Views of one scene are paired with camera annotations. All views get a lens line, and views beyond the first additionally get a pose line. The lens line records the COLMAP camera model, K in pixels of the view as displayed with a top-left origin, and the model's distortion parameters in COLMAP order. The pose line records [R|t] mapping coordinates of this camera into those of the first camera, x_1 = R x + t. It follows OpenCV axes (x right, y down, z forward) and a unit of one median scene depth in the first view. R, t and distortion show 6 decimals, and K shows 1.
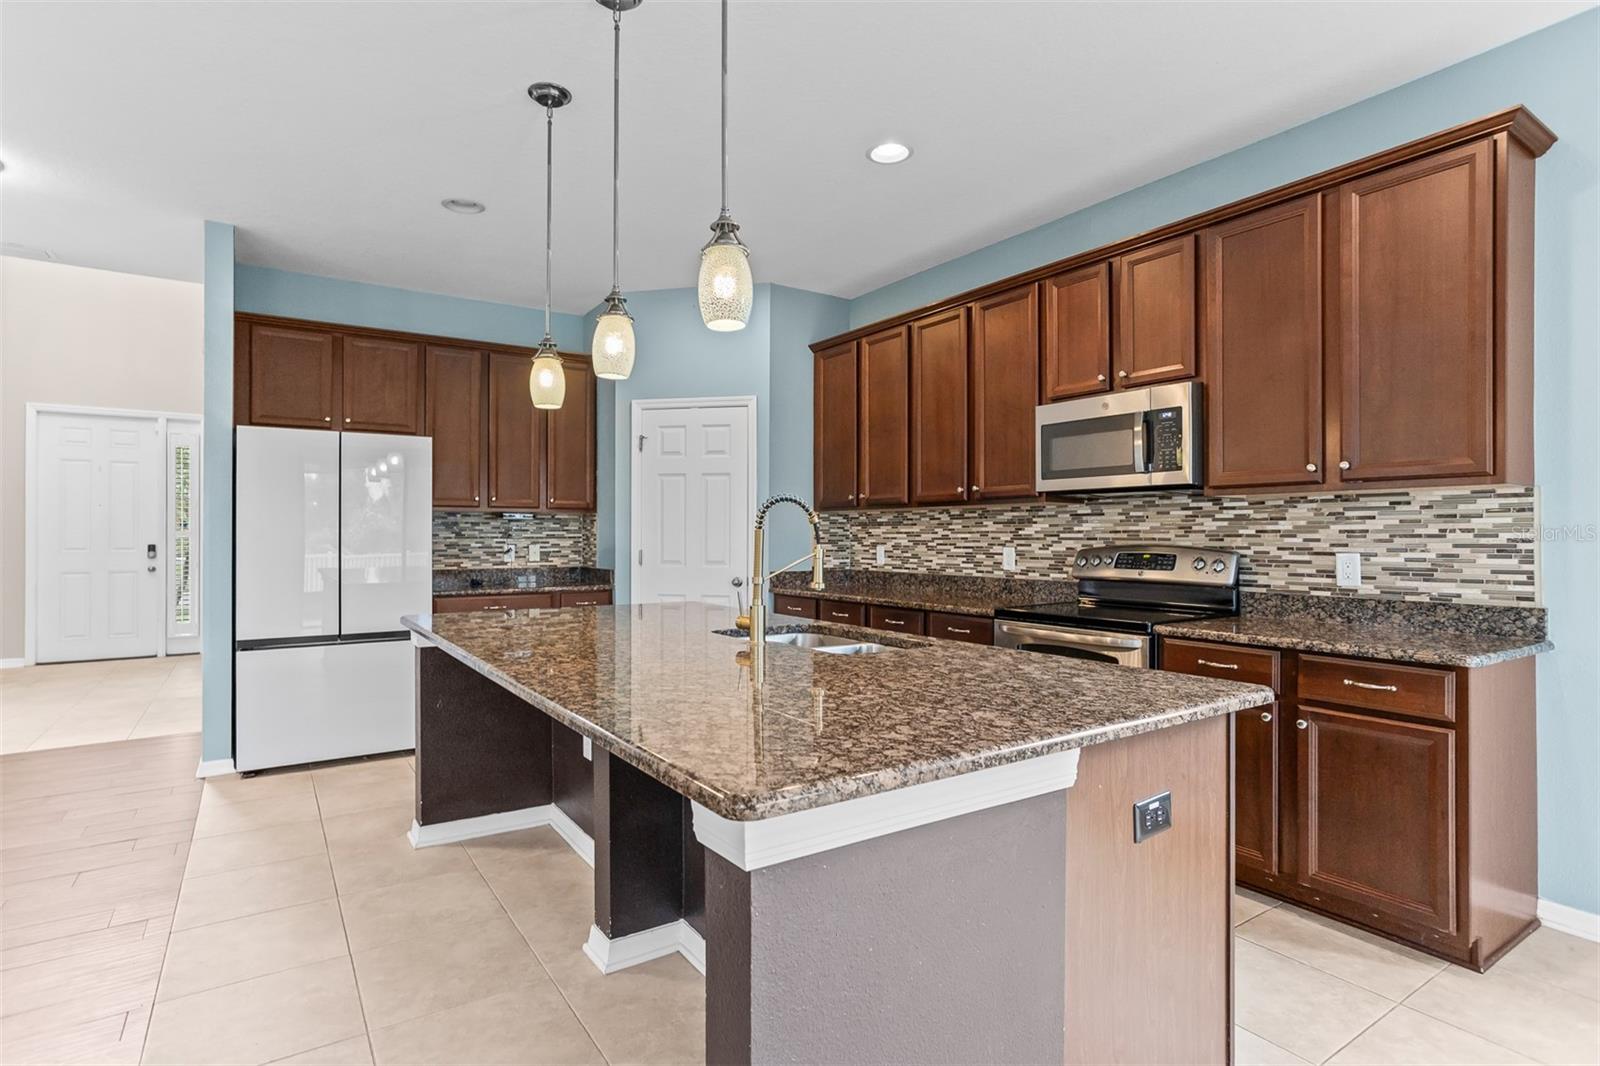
lens RADIAL K [[819.7, 0, 794.5], [0, 819.7, 535.1], [0, 0, 1]] dist [-0.028168, 0.020071]
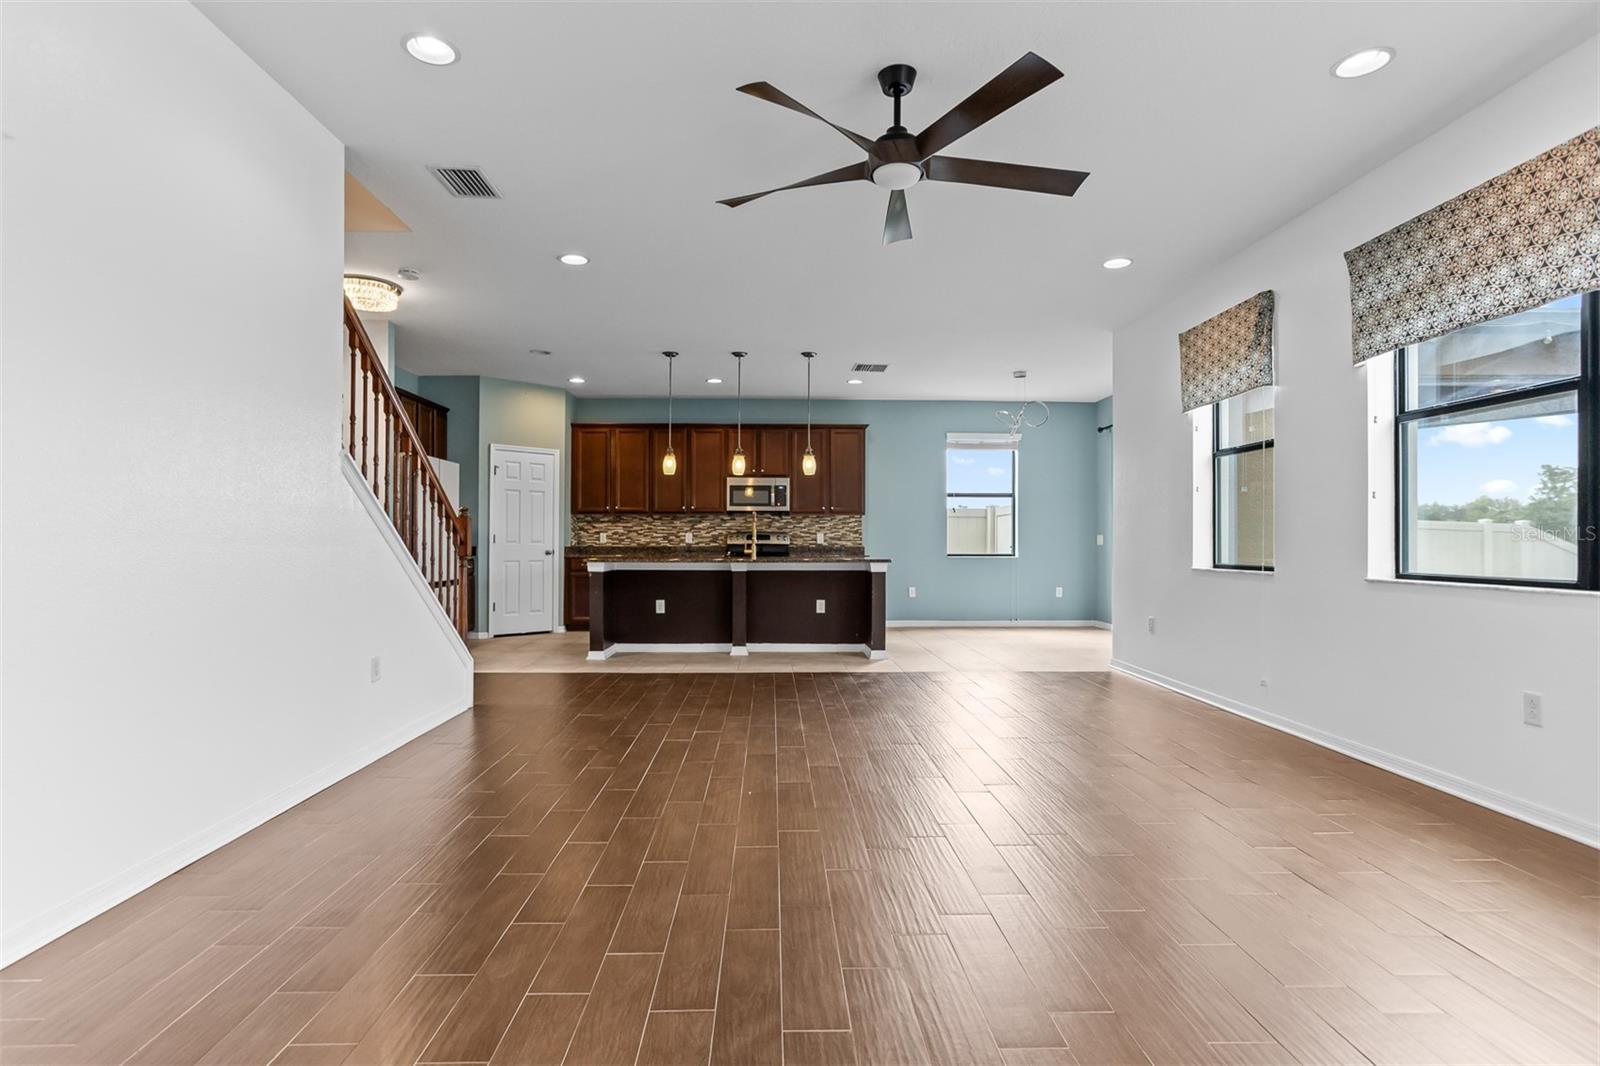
lens RADIAL K [[819.7, 0, 792.2], [0, 819.7, 529.9], [0, 0, 1]] dist [-0.028168, 0.020071]
pose [[0.521976, 0.011758, 0.852879, -1.626540], [-0.001516, 0.999916, -0.012857, 0.037055], [-0.852959, 0.005418, 0.521950, -0.482694]]
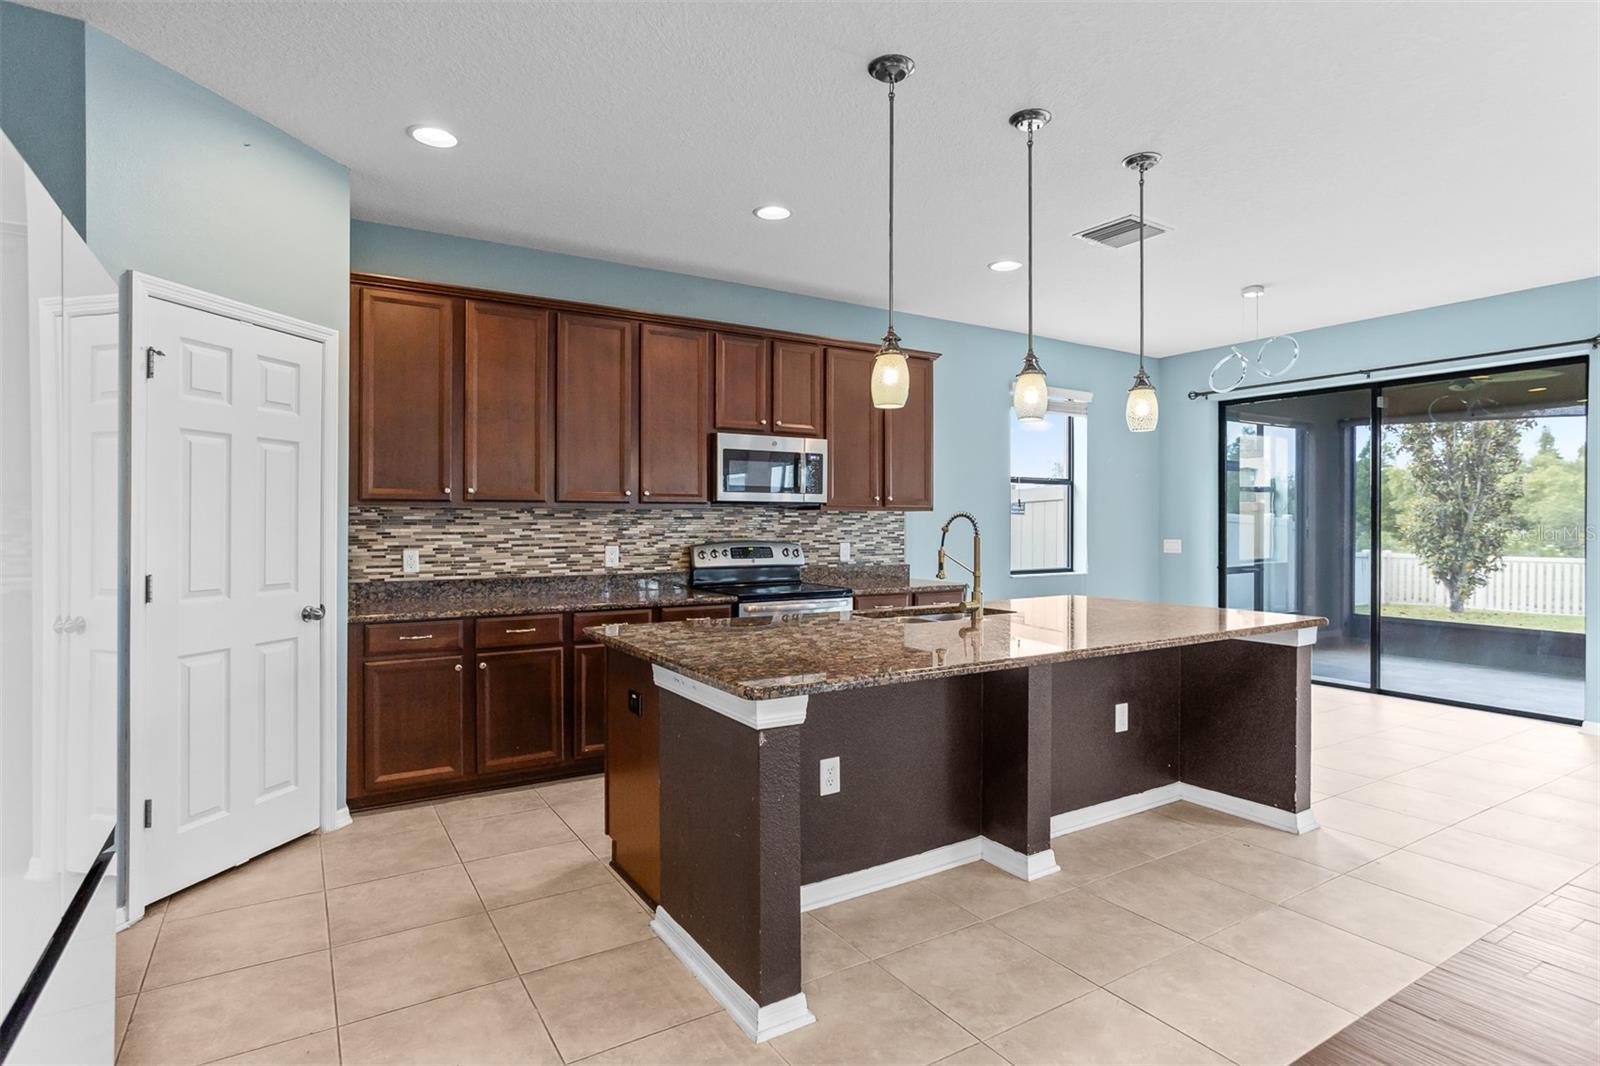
lens RADIAL K [[819.7, 0, 835.1], [0, 819.7, 530.4], [0, 0, 1]] dist [-0.028168, 0.020071]
pose [[0.012863, -0.010935, 0.999857, -0.858966], [-0.001813, 0.999938, 0.010960, -0.019201], [-0.999916, -0.001953, 0.012842, 0.711390]]
